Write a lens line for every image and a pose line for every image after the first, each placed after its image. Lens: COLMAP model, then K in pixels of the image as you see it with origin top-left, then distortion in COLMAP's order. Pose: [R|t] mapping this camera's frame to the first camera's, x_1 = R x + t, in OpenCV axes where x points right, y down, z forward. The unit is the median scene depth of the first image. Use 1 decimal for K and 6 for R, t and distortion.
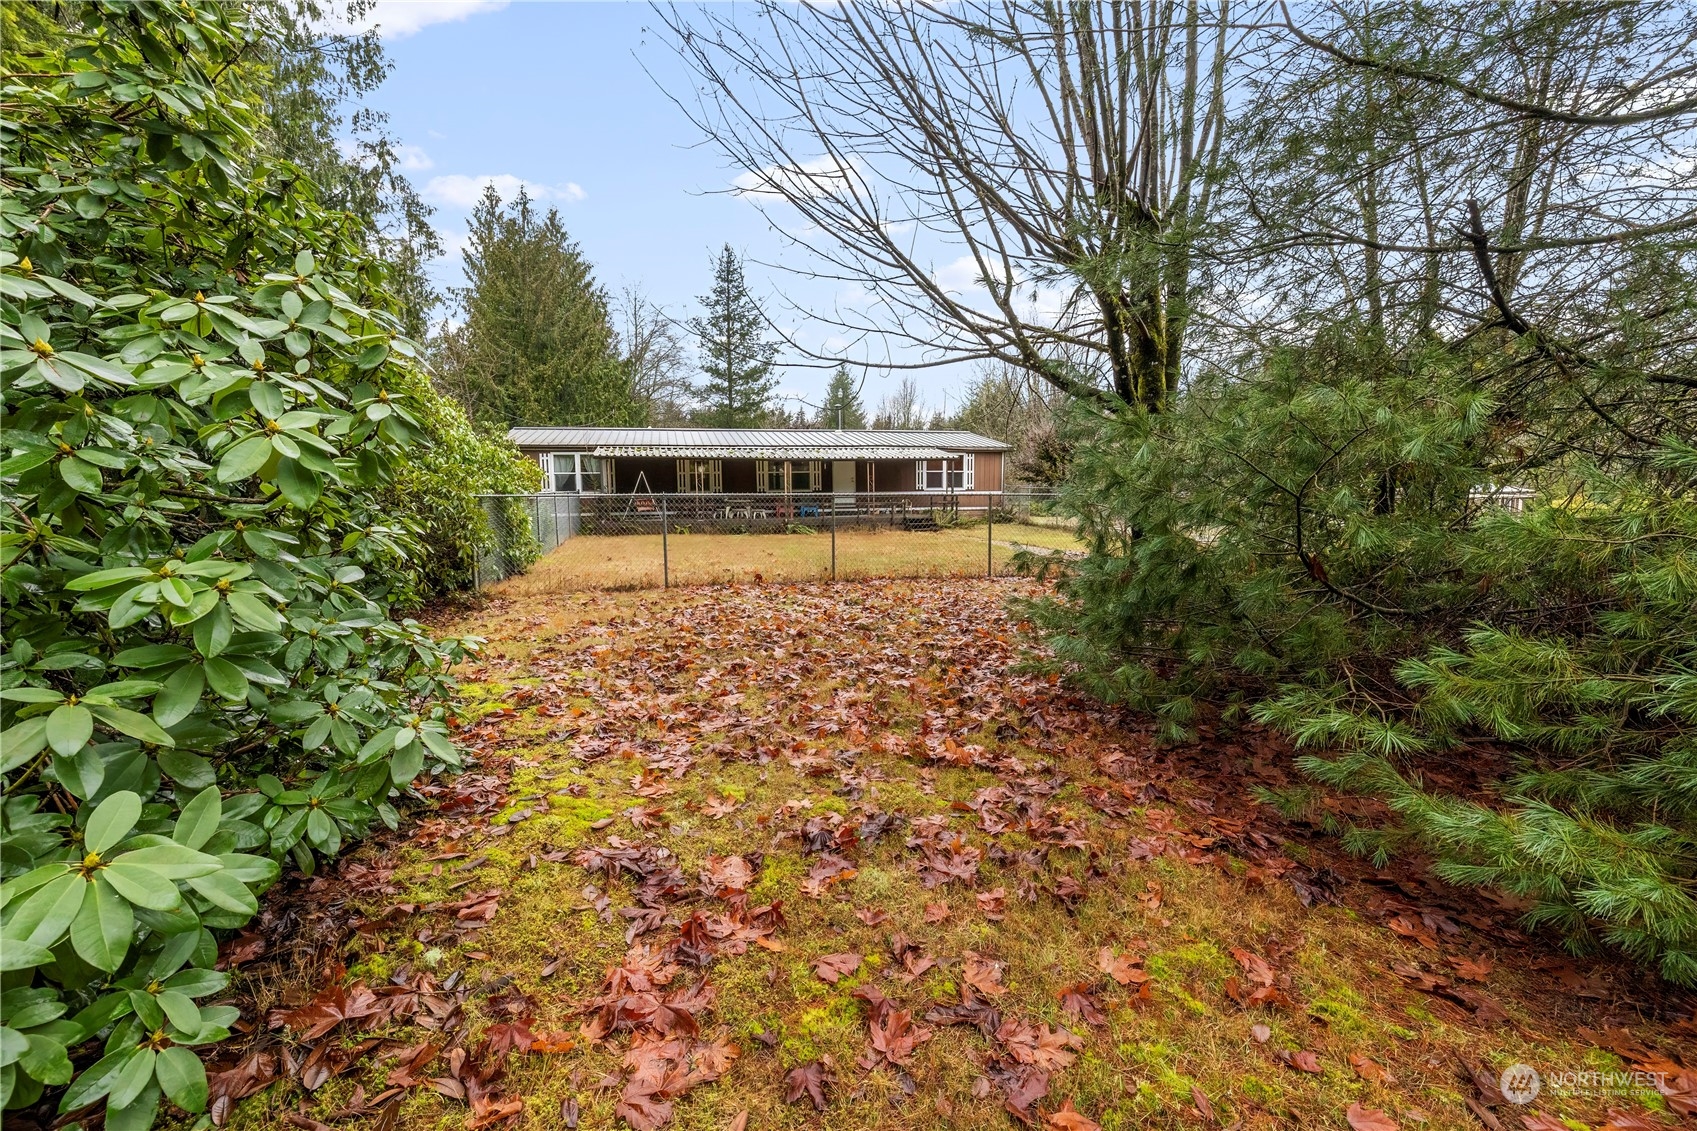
lens RADIAL K [[740.6, 0, 847.6], [0, 740.6, 534.6], [0, 0, 1]] dist [-0.001863, -0.000145]
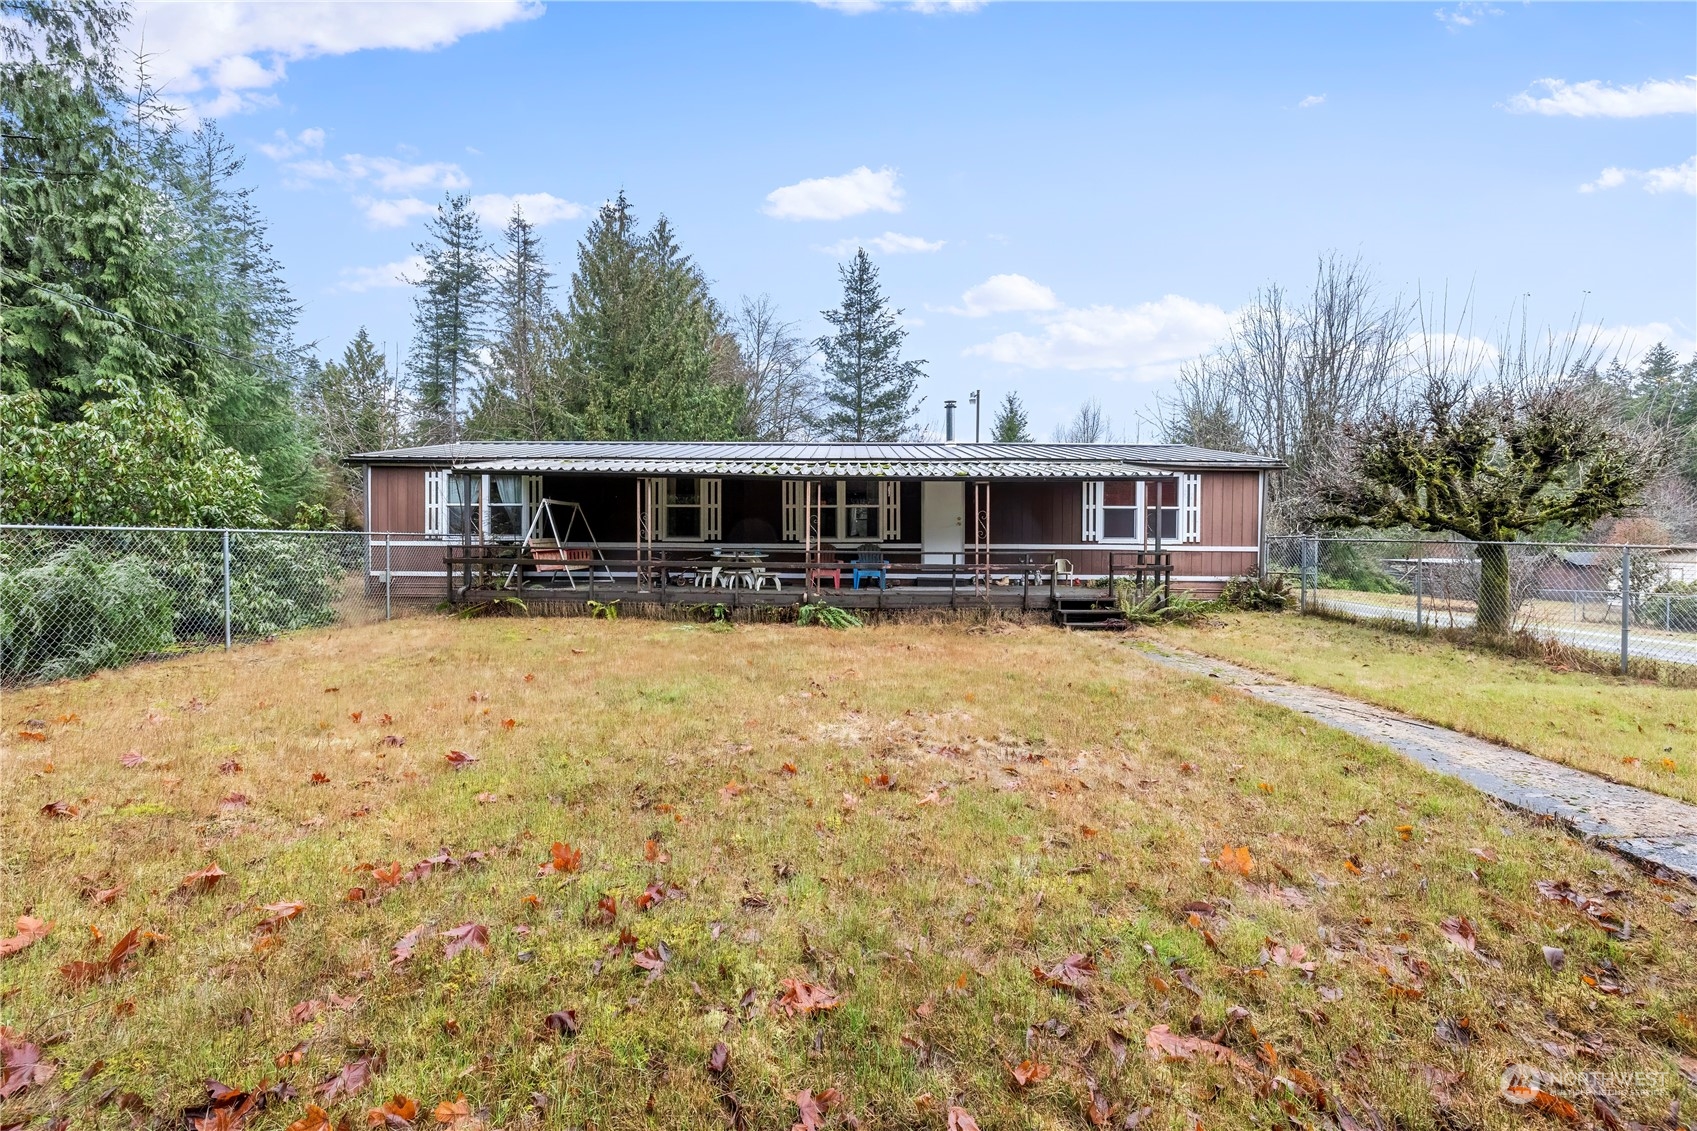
lens RADIAL K [[740.6, 0, 847.6], [0, 740.6, 534.6], [0, 0, 1]] dist [-0.001863, -0.000145]
pose [[0.970859, 0.011734, -0.239365, 0.055756], [-0.029825, 0.996951, -0.072101, -0.022136], [0.237789, 0.077139, 0.968249, 0.445585]]
